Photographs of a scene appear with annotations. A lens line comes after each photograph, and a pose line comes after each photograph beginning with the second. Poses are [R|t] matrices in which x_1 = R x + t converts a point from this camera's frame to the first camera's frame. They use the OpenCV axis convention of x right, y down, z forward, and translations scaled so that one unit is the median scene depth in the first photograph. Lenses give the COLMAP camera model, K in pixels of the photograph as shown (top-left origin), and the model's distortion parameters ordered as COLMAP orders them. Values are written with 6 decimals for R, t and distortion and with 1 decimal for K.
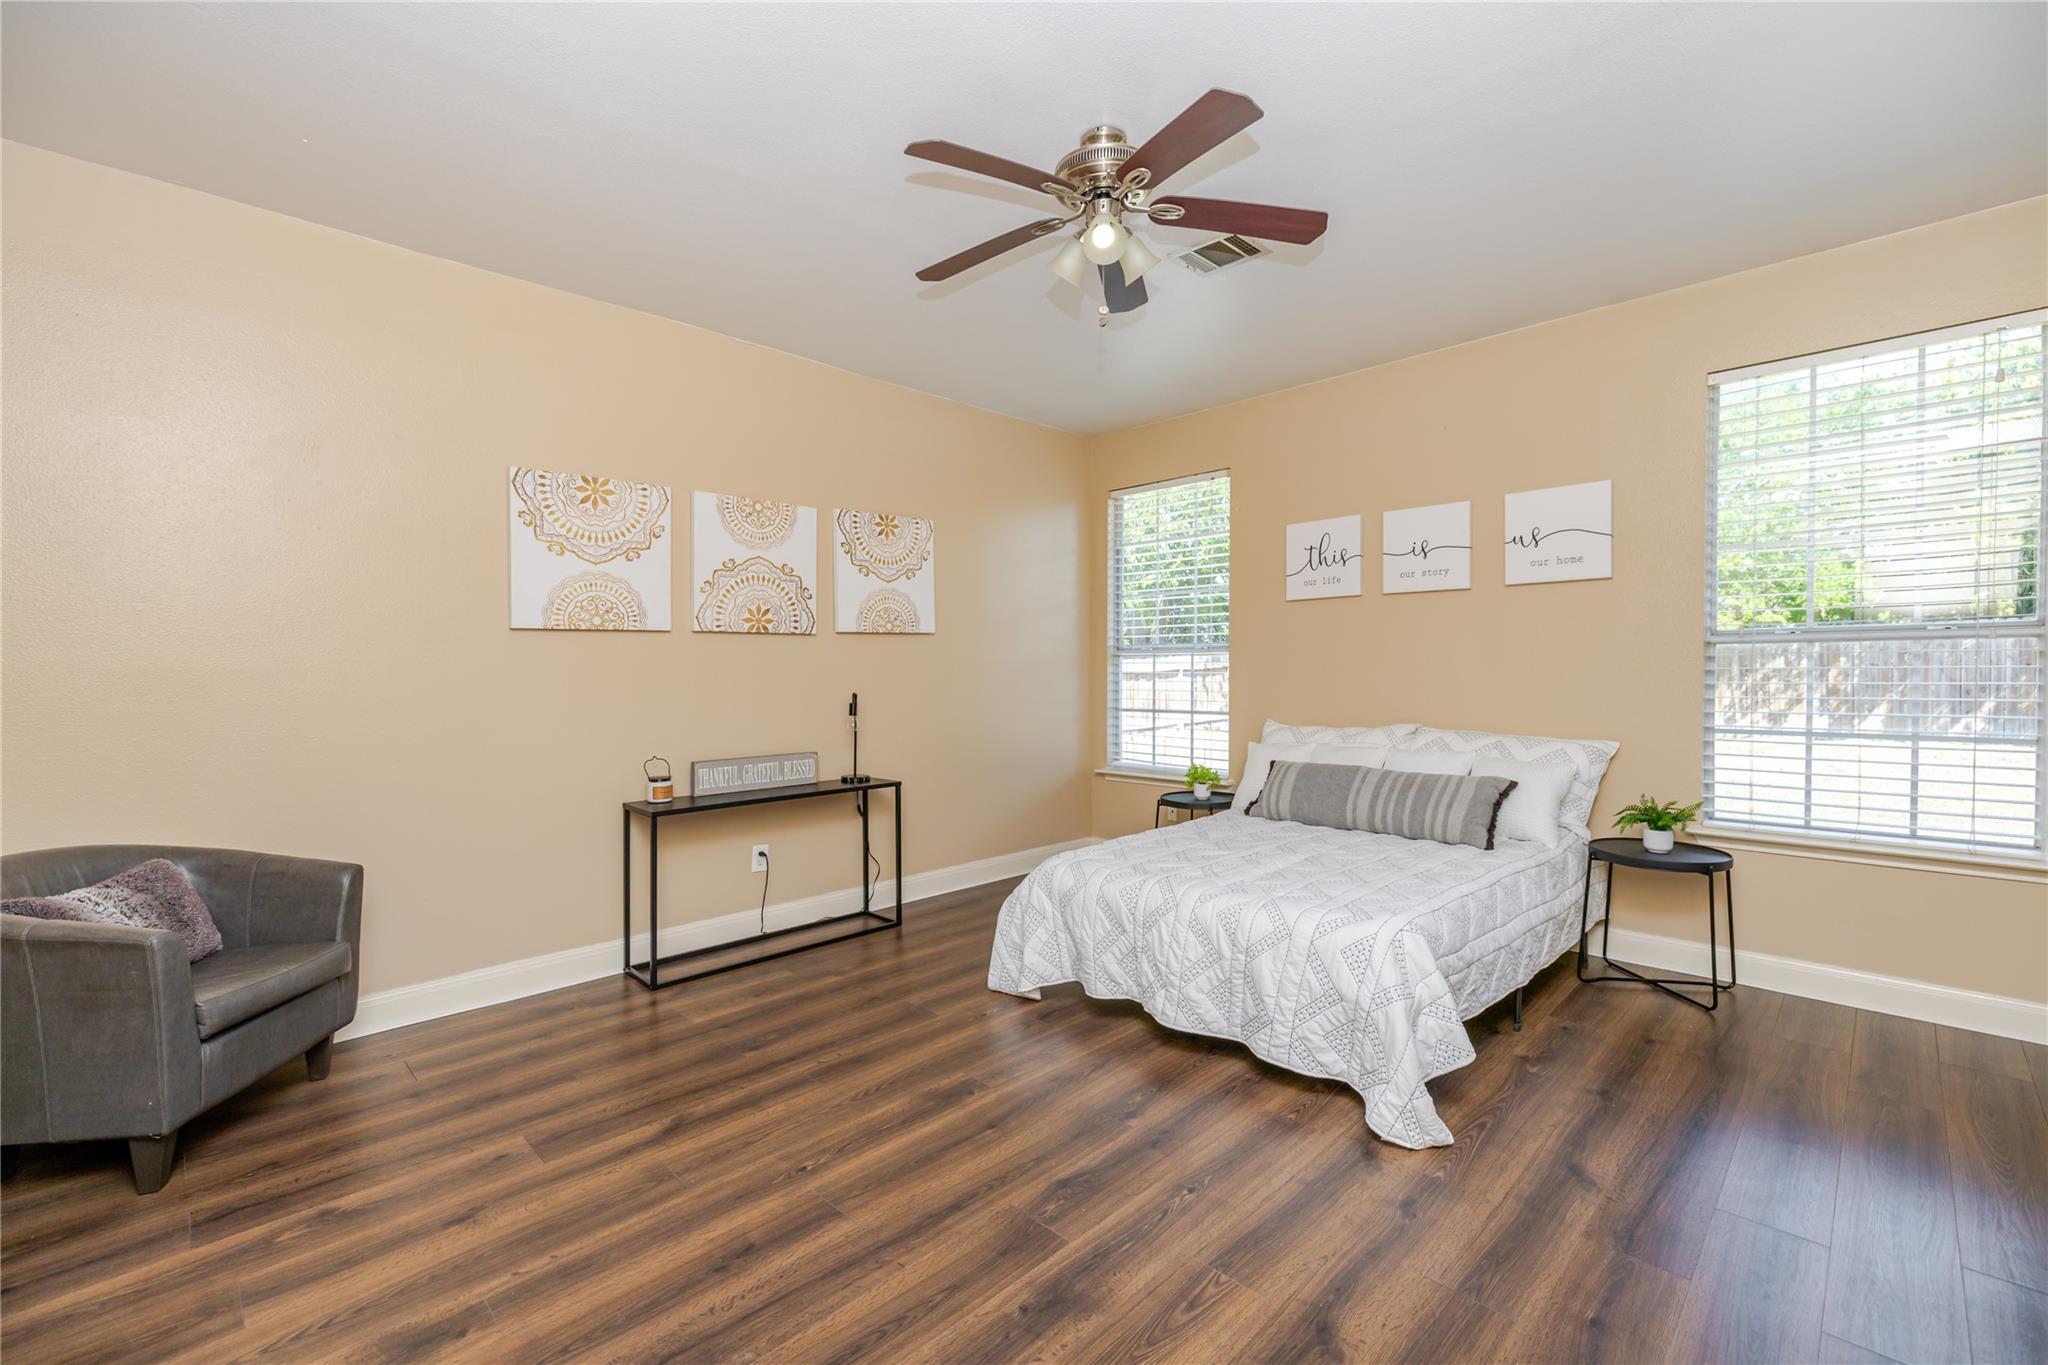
lens RADIAL K [[883.3, 0, 1002.5], [0, 883.3, 664.3], [0, 0, 1]] dist [-0.000635, 0.000985]
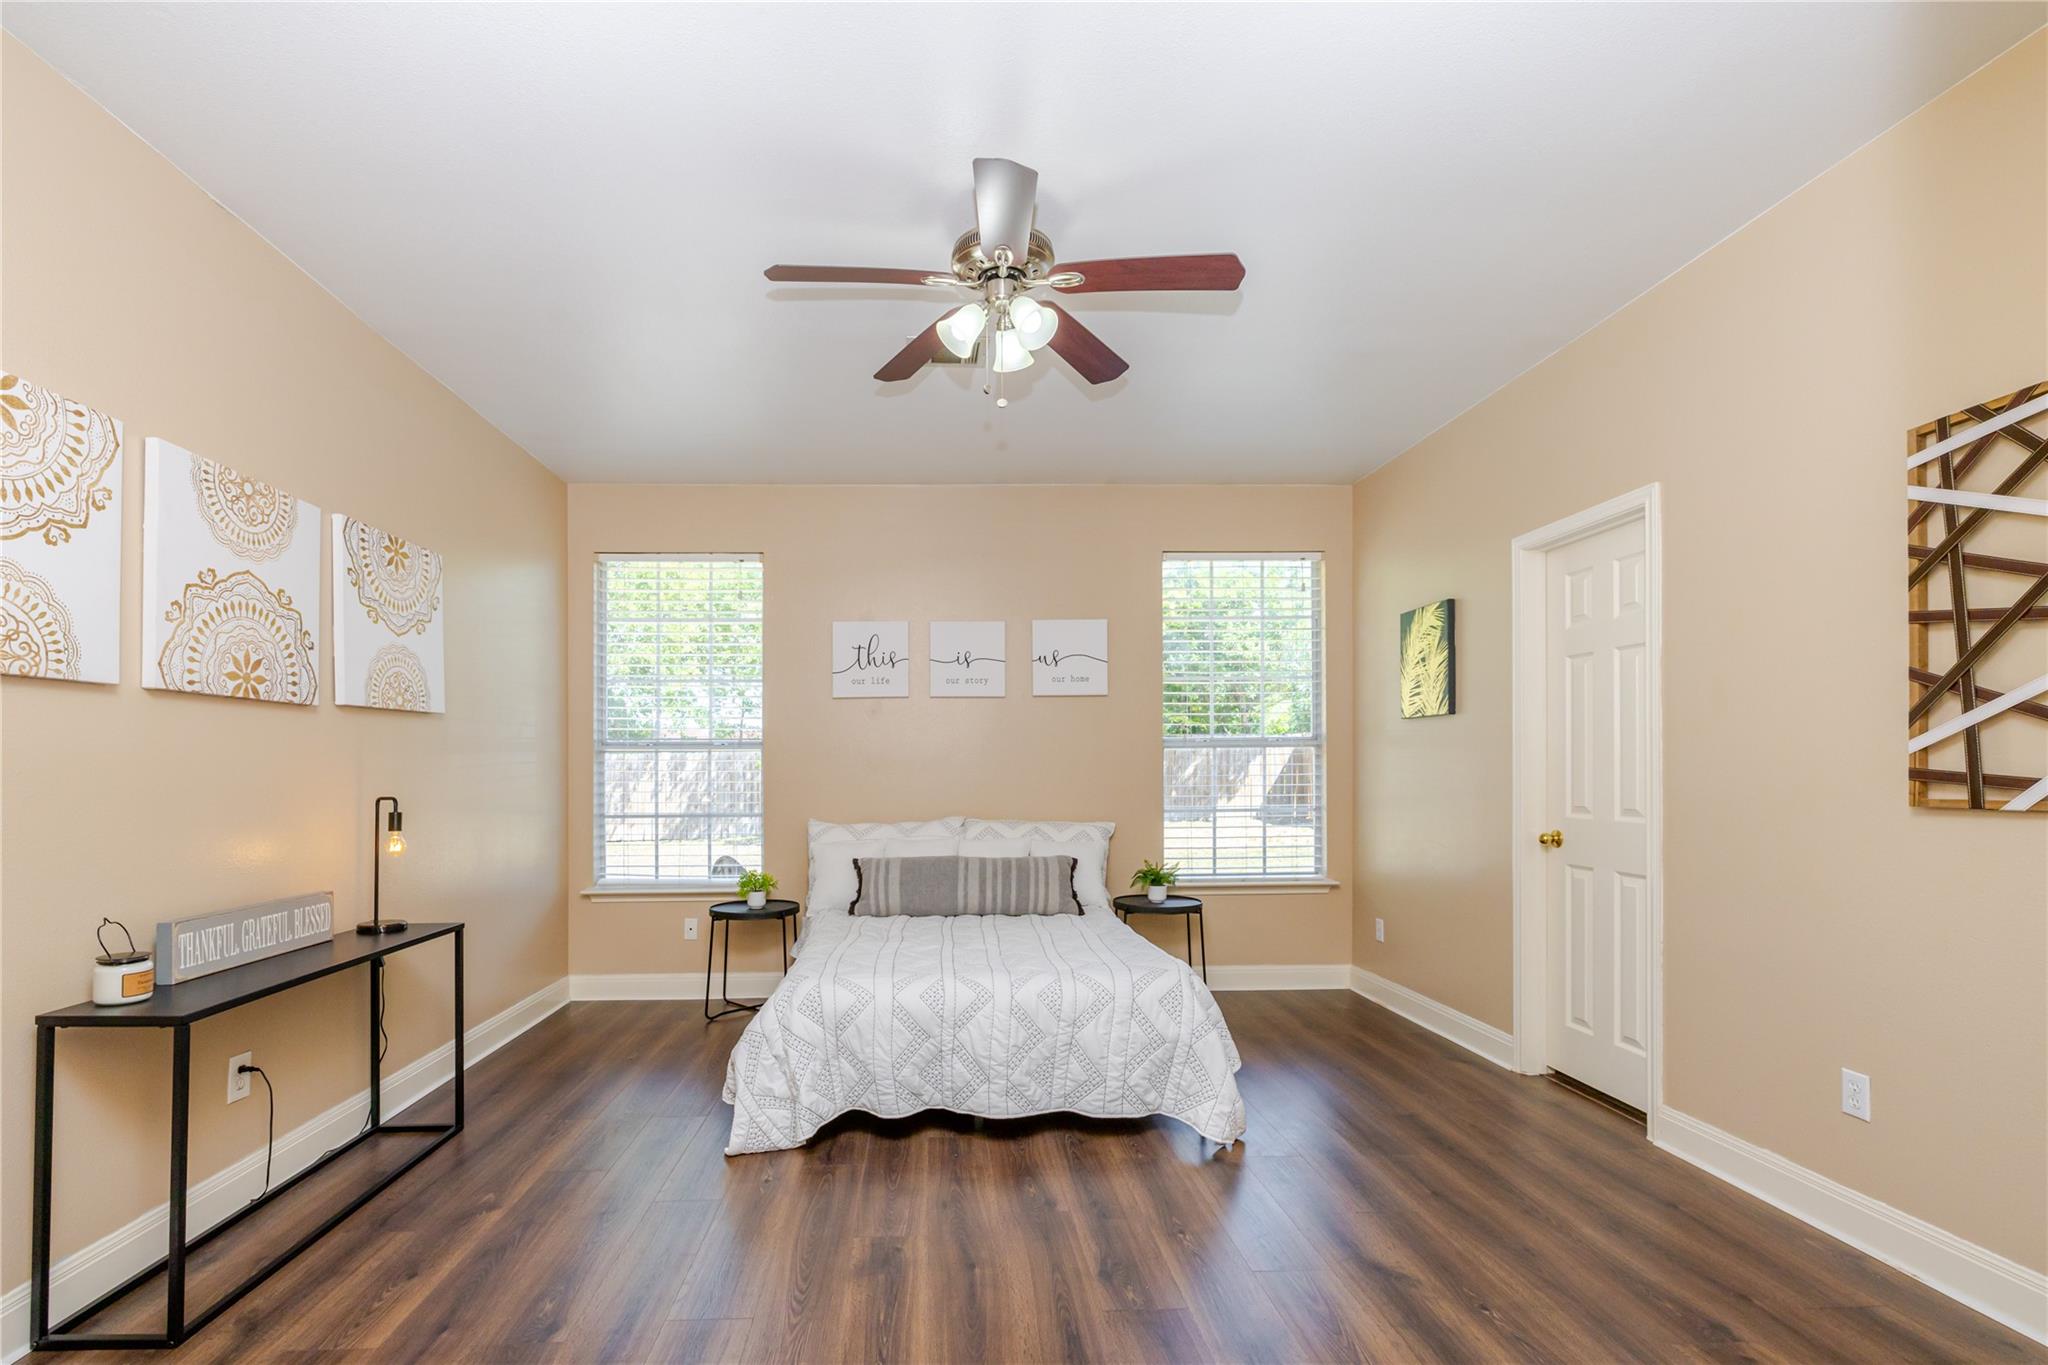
lens RADIAL K [[951.4, 0, 981.8], [0, 951.4, 749.9], [0, 0, 1]] dist [-0.000105, 0.001196]
pose [[0.660612, 0.019314, 0.750479, -0.434370], [-0.001639, 0.999704, -0.024285, 0.014156], [-0.750726, 0.014813, 0.660448, 0.204147]]
